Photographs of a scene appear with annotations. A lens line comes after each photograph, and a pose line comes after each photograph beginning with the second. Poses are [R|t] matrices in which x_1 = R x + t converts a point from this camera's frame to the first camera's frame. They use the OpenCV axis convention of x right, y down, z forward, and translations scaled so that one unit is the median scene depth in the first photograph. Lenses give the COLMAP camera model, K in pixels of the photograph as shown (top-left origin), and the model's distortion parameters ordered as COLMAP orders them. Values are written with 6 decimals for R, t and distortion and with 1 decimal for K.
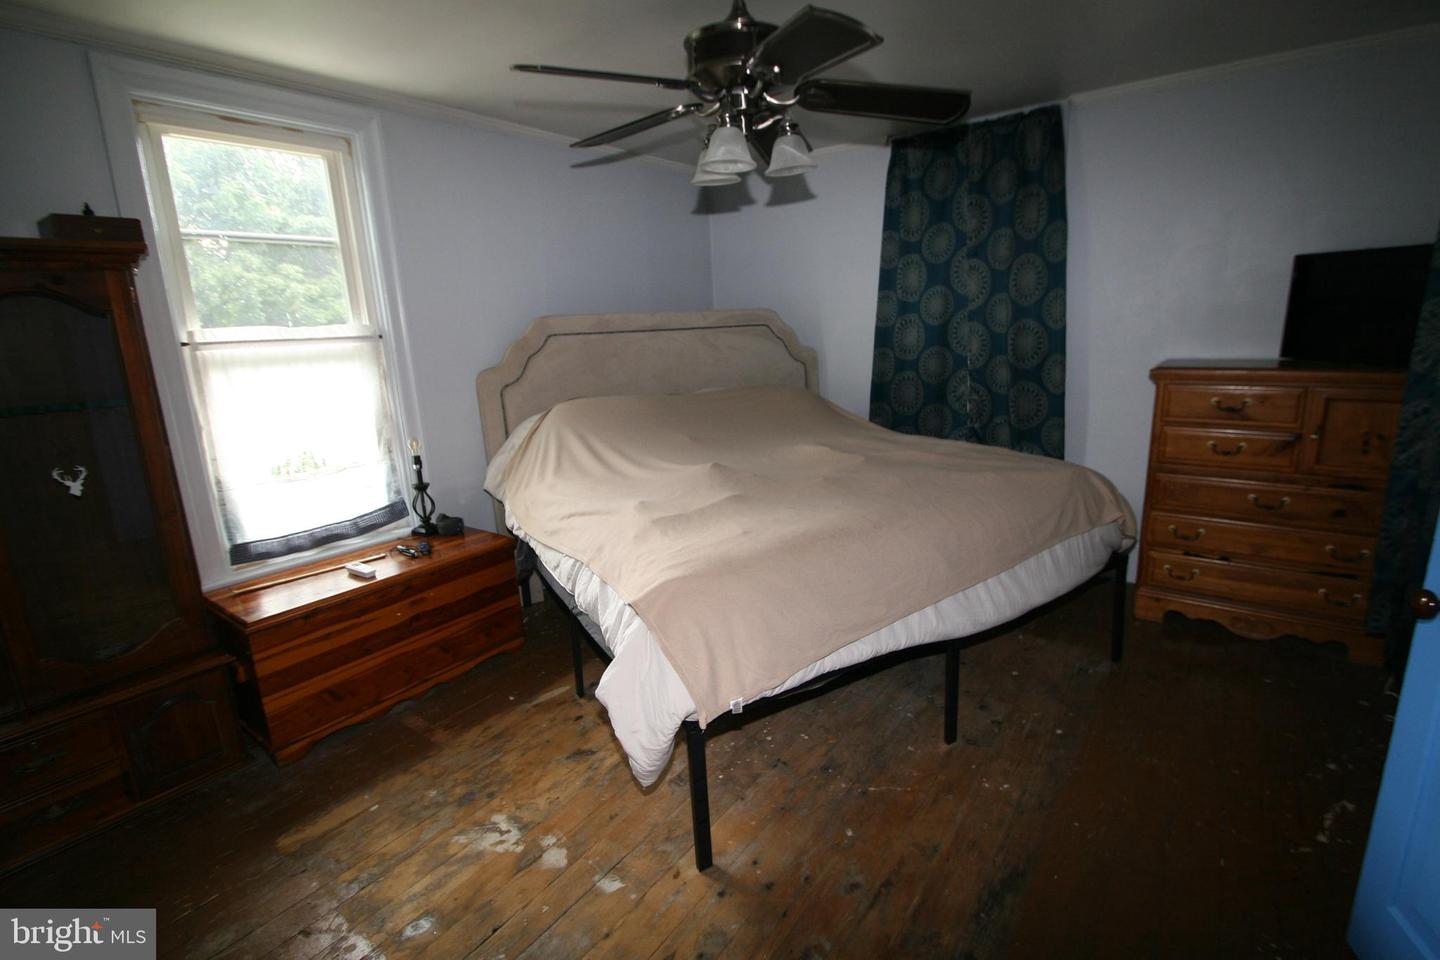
lens RADIAL K [[664.8, 0, 726.8], [0, 664.8, 479.6], [0, 0, 1]] dist [0.007533, -0.011376]
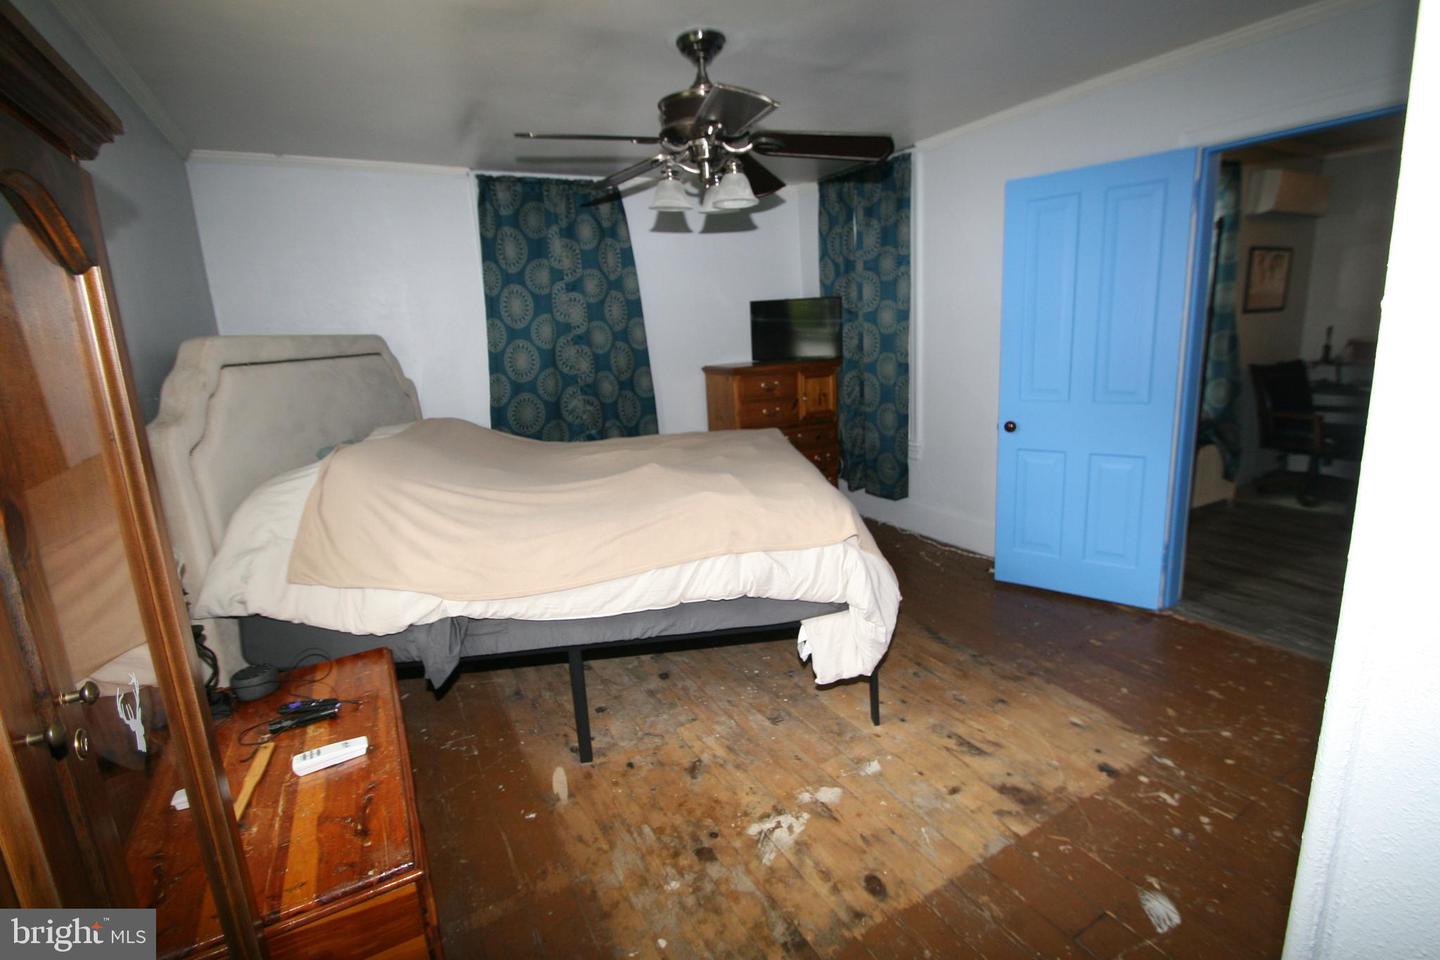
lens RADIAL K [[664.8, 0, 753.9], [0, 664.8, 476.0], [0, 0, 1]] dist [0.007533, -0.011376]
pose [[0.396596, -0.183847, 0.899395, -0.636061], [0.255857, 0.963055, 0.084038, -0.035284], [-0.881617, 0.196787, 0.428983, 0.279944]]
